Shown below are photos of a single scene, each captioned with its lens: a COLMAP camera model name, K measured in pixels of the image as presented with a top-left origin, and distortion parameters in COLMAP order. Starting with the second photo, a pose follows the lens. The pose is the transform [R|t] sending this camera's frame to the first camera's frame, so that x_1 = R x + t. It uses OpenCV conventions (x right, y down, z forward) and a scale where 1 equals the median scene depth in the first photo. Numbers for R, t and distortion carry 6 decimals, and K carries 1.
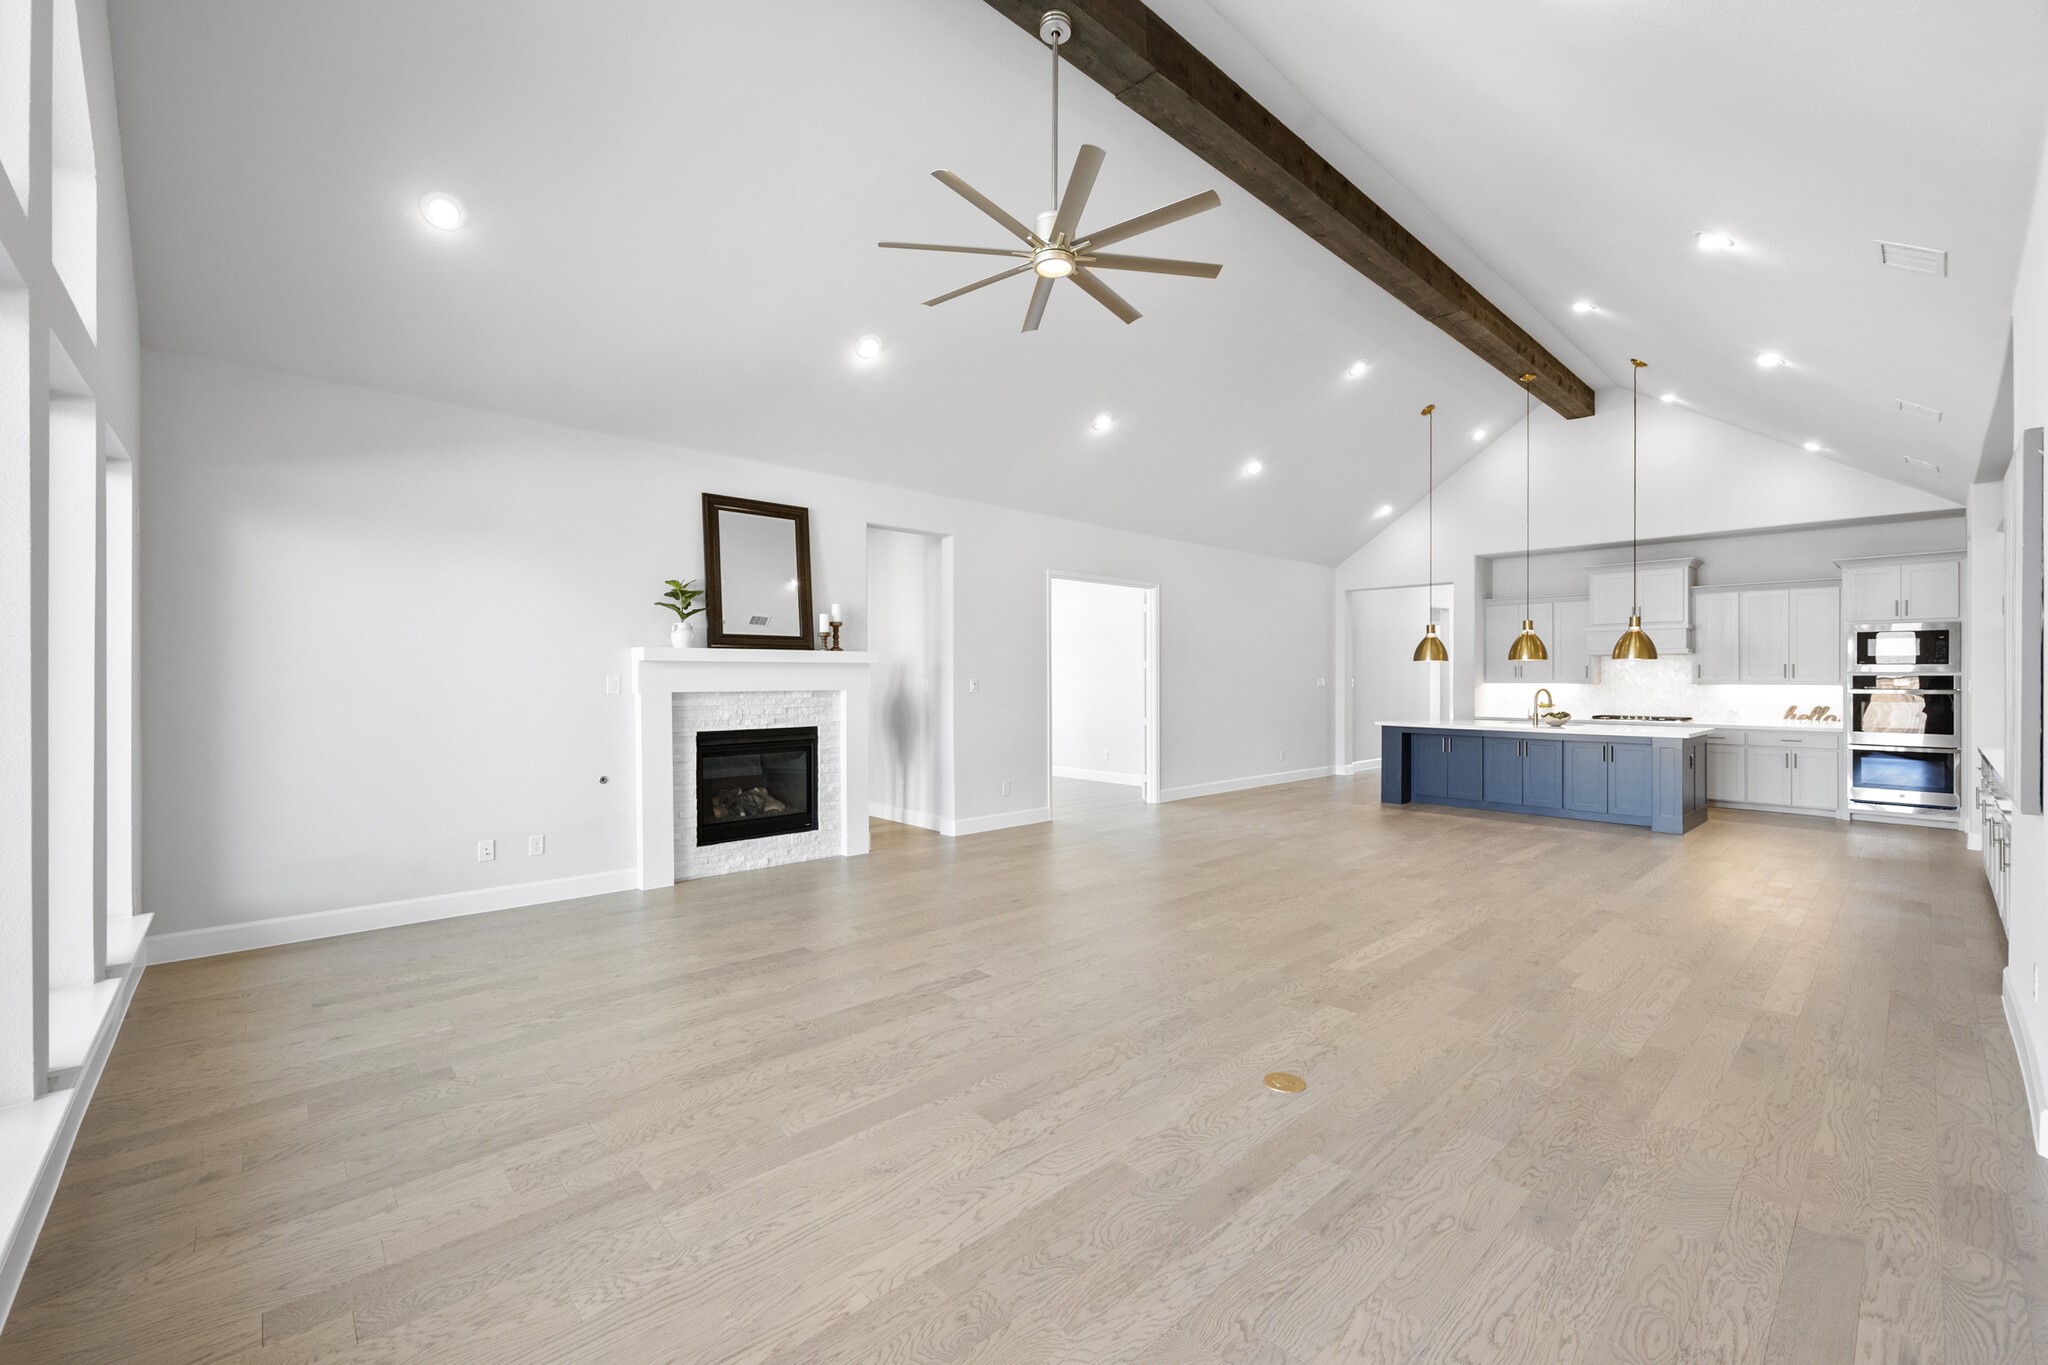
lens RADIAL K [[820.8, 0, 1024.0], [0, 820.8, 682.5], [0, 0, 1]] dist [0.000045, -0.000122]
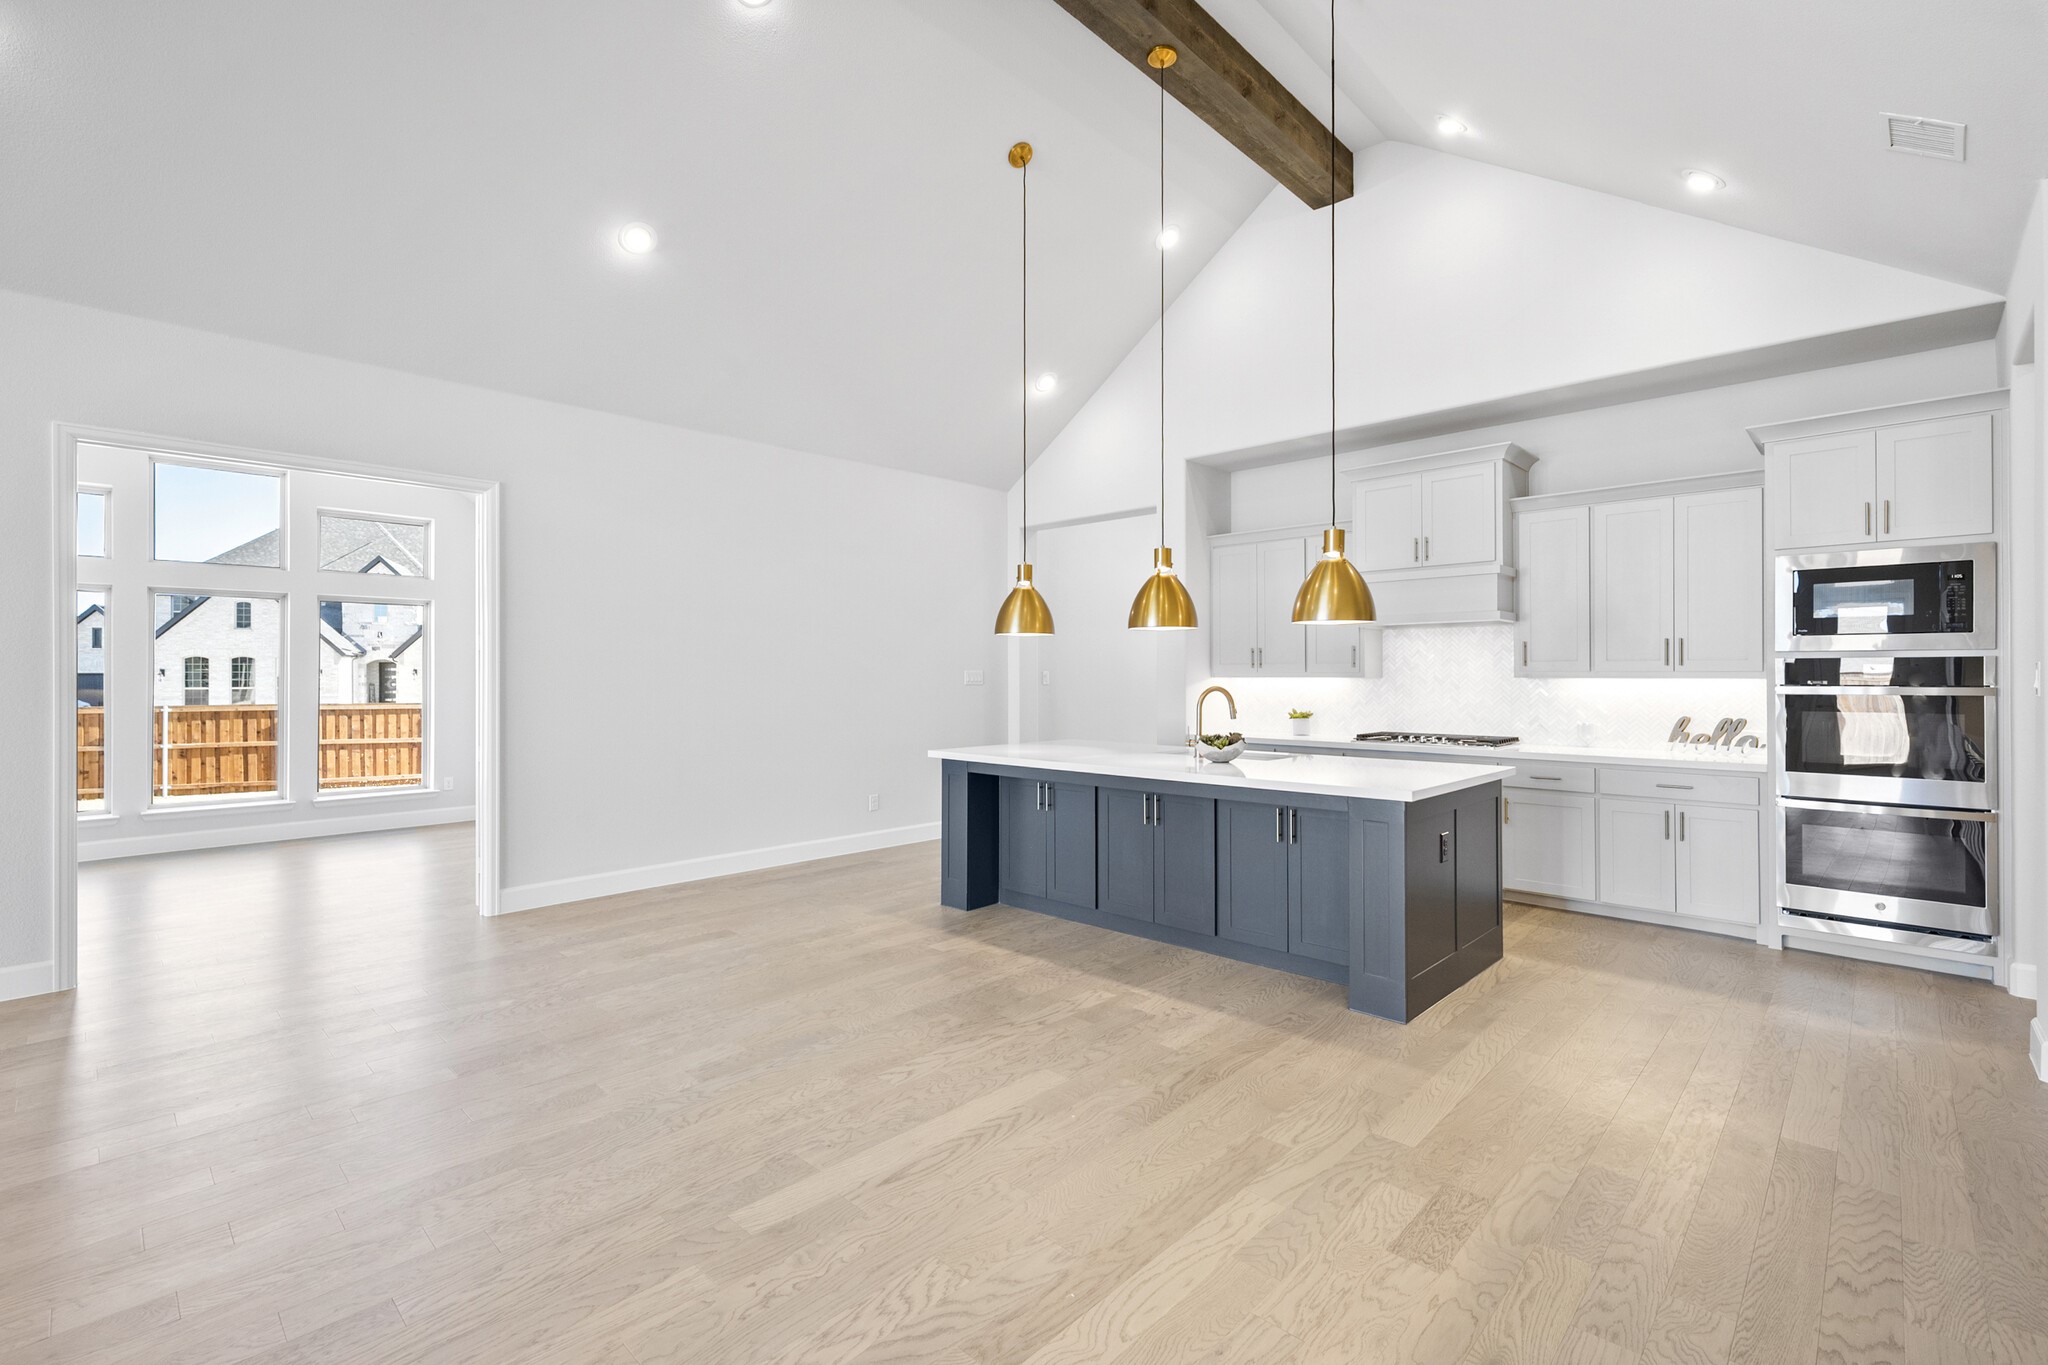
lens RADIAL K [[893.7, 0, 1018.0], [0, 893.7, 678.2], [0, 0, 1]] dist [0.000311, 0.000183]
pose [[0.998137, -0.002713, 0.060953, 0.479064], [0.002899, 0.999991, -0.002955, 0.003480], [-0.060944, 0.003126, 0.998136, 0.455656]]
